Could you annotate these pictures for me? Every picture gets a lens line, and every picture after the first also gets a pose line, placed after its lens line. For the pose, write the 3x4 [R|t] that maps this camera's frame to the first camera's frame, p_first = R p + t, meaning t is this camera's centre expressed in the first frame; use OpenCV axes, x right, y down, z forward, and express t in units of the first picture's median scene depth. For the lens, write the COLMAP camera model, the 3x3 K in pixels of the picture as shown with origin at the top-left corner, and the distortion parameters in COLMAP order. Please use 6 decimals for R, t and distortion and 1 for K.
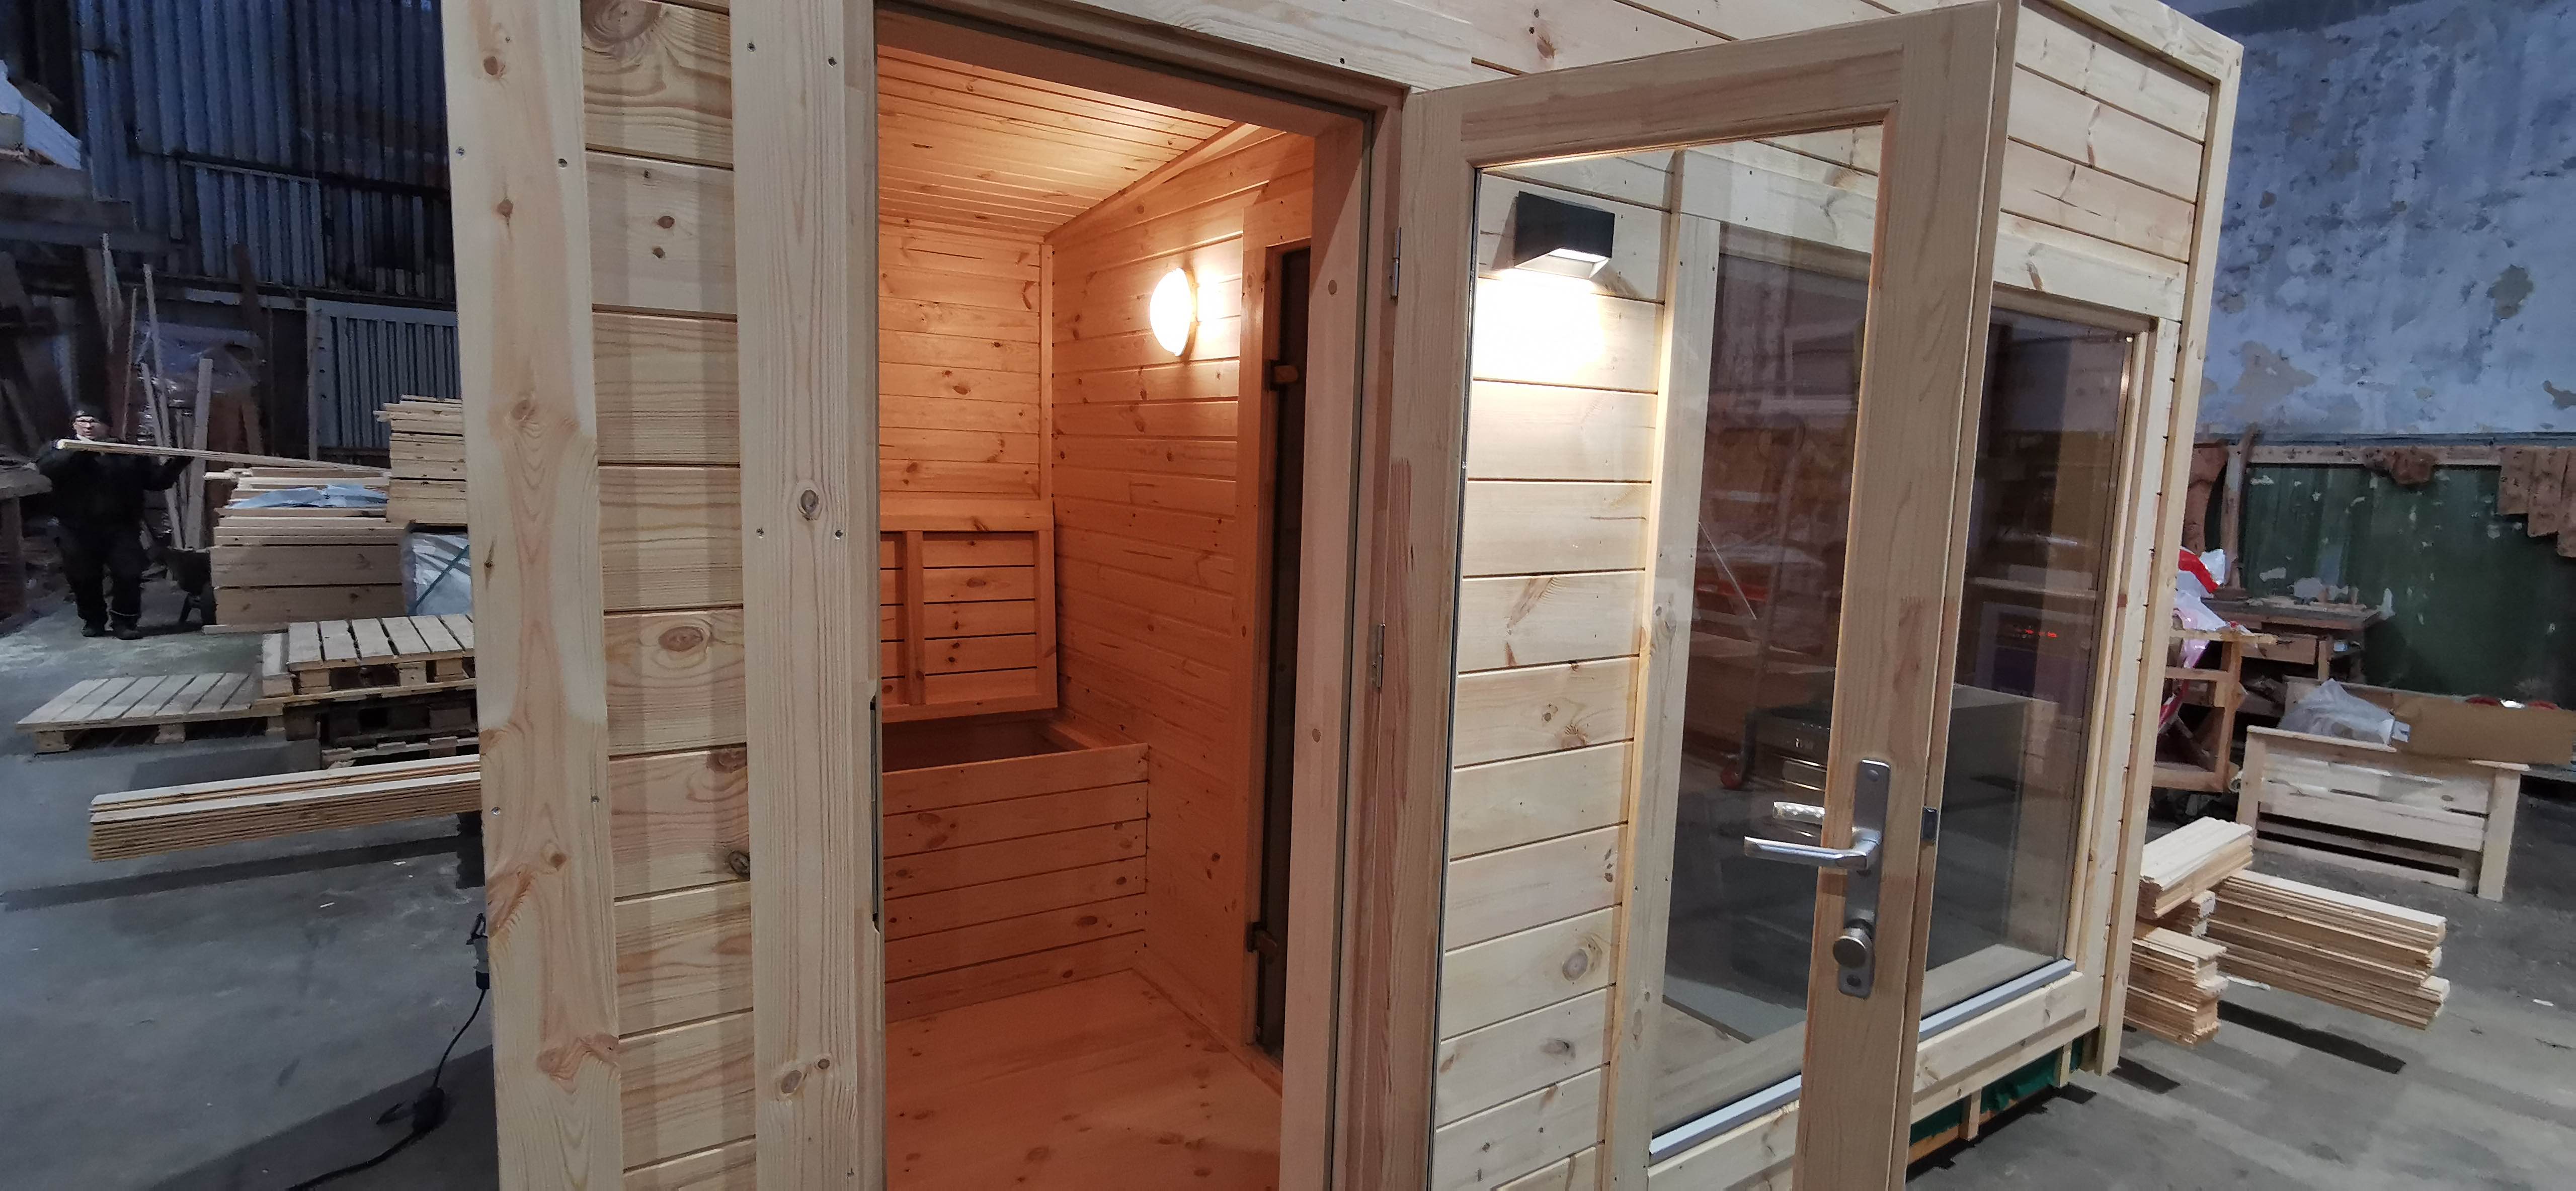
lens RADIAL K [[1180.3, 0, 1288.0], [0, 1180.3, 595.5], [0, 0, 1]] dist [-0.000362, -0.000010]
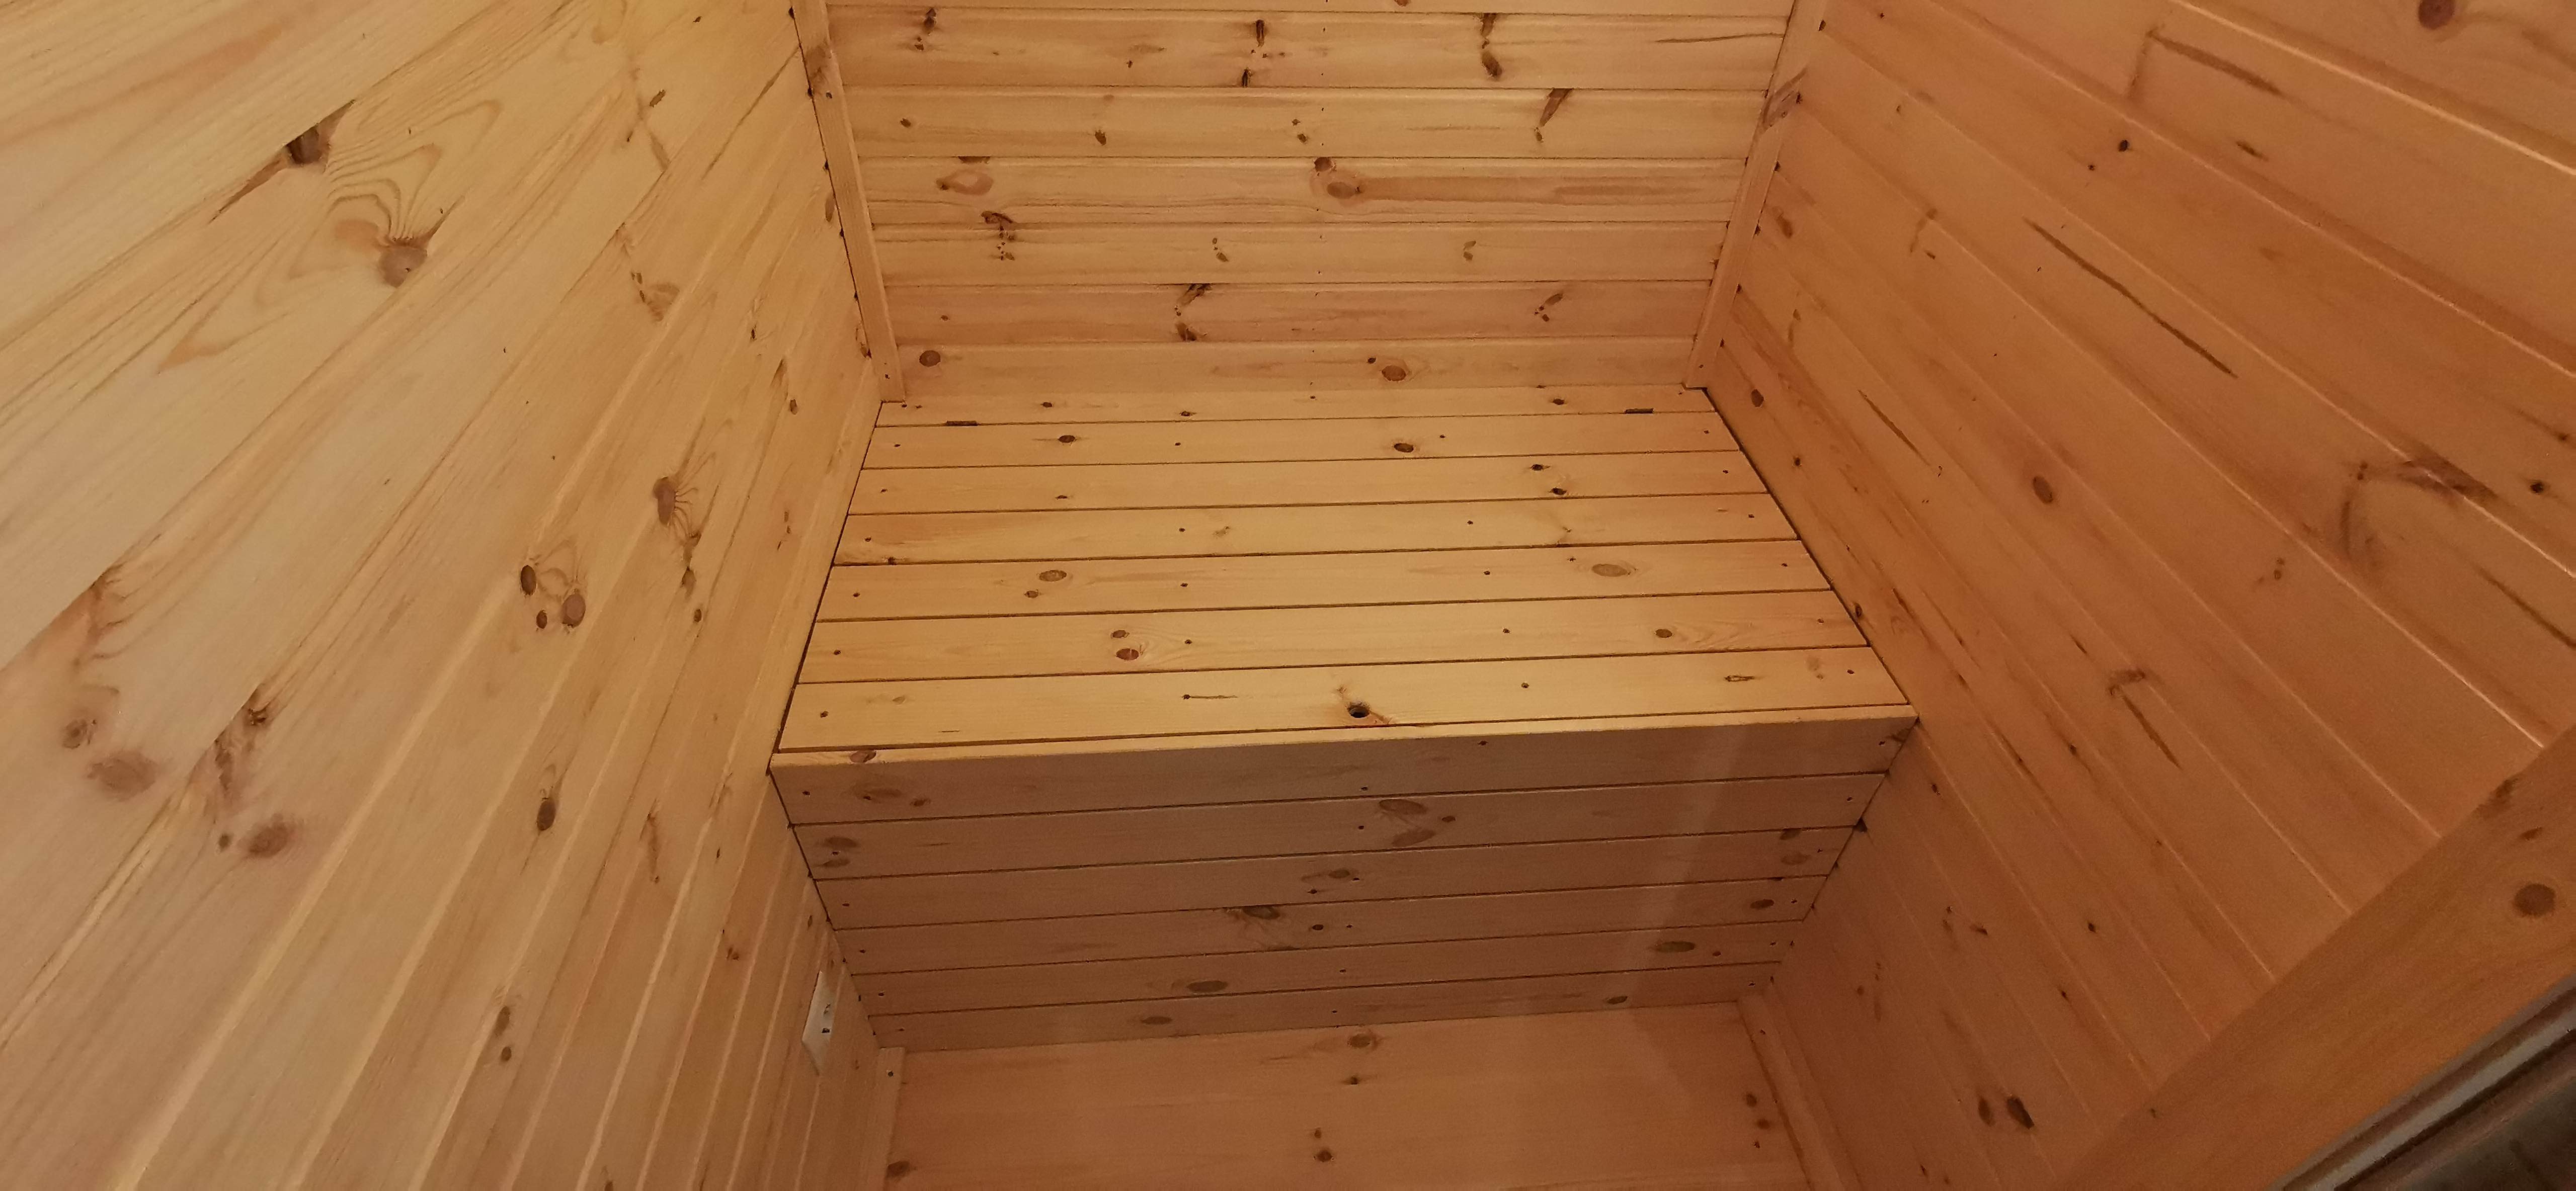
lens RADIAL K [[1180.3, 0, 1288.0], [0, 1180.3, 595.5], [0, 0, 1]] dist [-0.000362, -0.000010]
pose [[0.880510, 0.310795, -0.357922, -0.198096], [-0.063351, 0.825446, 0.560915, -0.148815], [0.469775, -0.471217, 0.746503, 0.654084]]
